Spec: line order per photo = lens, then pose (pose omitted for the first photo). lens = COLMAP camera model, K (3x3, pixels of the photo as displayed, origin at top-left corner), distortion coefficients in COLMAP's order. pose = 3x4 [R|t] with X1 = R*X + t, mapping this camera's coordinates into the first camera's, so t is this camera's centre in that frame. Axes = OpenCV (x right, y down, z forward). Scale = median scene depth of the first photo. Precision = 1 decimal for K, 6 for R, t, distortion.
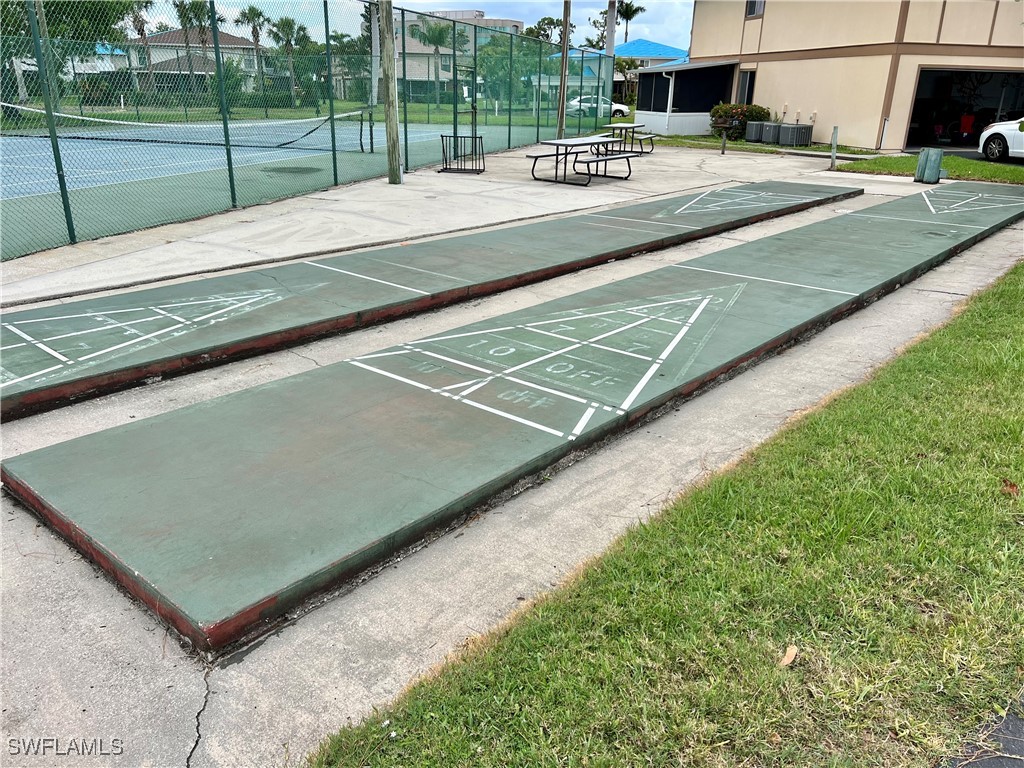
lens RADIAL K [[782.4, 0, 512.0], [0, 782.4, 384.0], [0, 0, 1]] dist [0.082537, -0.116287]
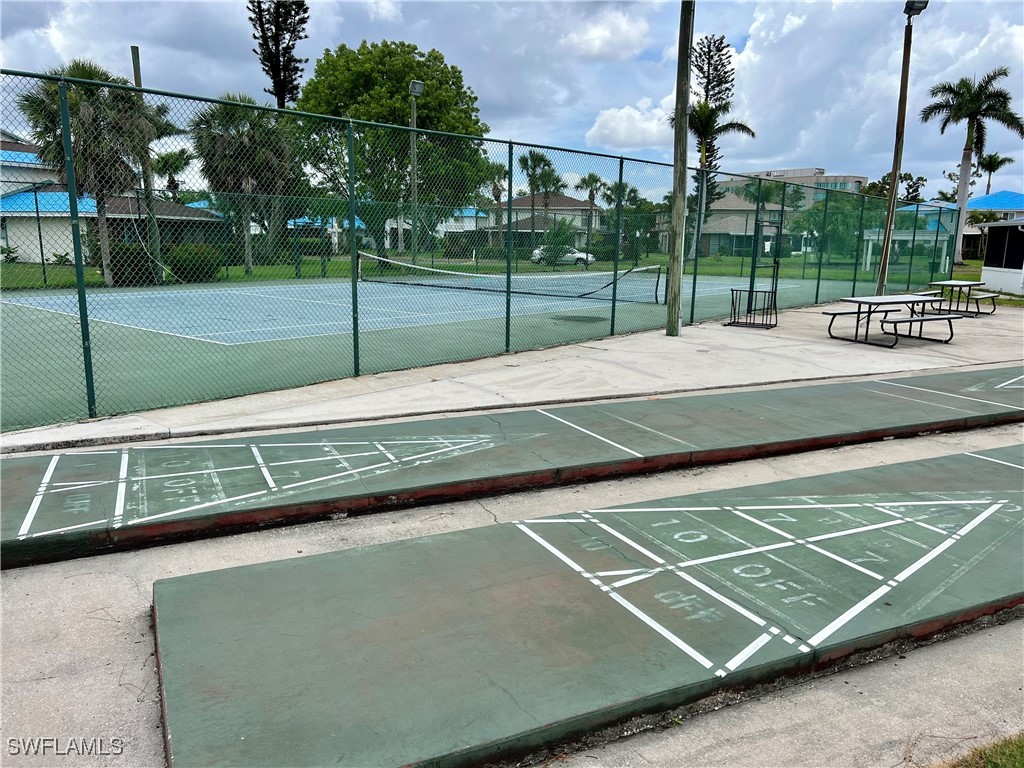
lens RADIAL K [[782.4, 0, 512.0], [0, 782.4, 384.0], [0, 0, 1]] dist [0.082537, -0.116287]
pose [[0.917341, 0.072147, -0.391511, 0.111441], [-0.141269, 0.978434, -0.150698, -0.040654], [0.372195, 0.193550, 0.907749, 0.104330]]
